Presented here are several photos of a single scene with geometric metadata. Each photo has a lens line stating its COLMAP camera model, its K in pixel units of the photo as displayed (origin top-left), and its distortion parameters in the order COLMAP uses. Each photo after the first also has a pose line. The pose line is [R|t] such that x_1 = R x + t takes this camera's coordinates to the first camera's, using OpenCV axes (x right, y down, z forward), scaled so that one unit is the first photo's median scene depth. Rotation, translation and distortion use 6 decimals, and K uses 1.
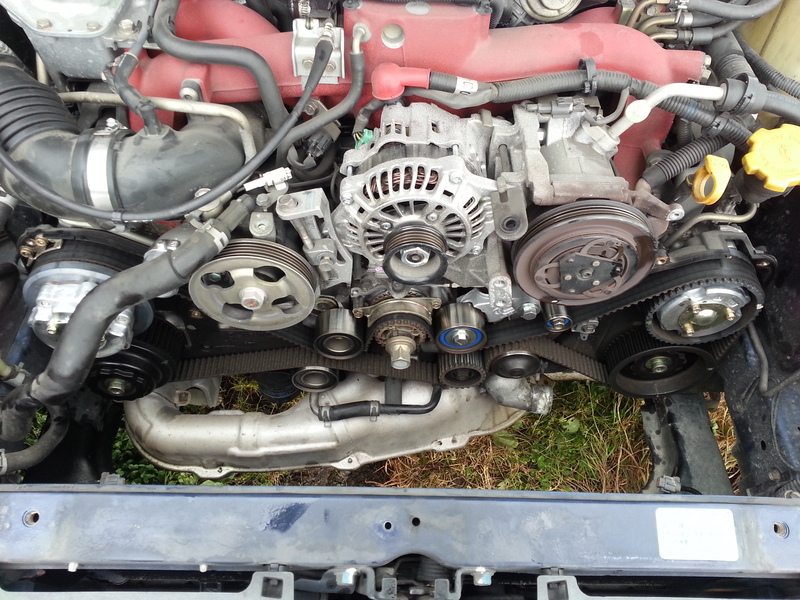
lens RADIAL K [[658.4, 0, 413.5], [0, 658.4, 299.6], [0, 0, 1]] dist [0.029145, -0.004750]
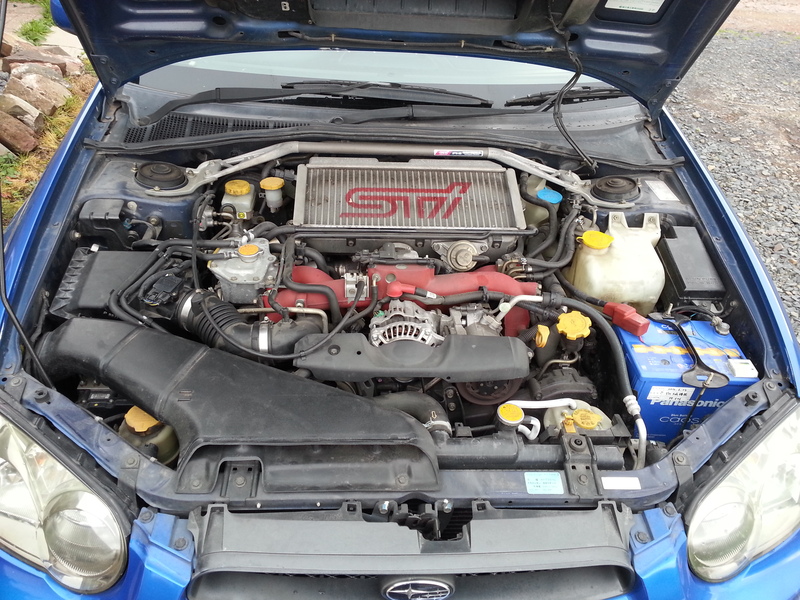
lens RADIAL K [[658.4, 0, 413.5], [0, 658.4, 299.6], [0, 0, 1]] dist [0.029145, -0.004750]
pose [[0.997462, -0.033095, 0.063043, -0.095495], [0.053969, 0.928963, -0.366217, 0.462800], [-0.046445, 0.368690, 0.928391, -0.989531]]
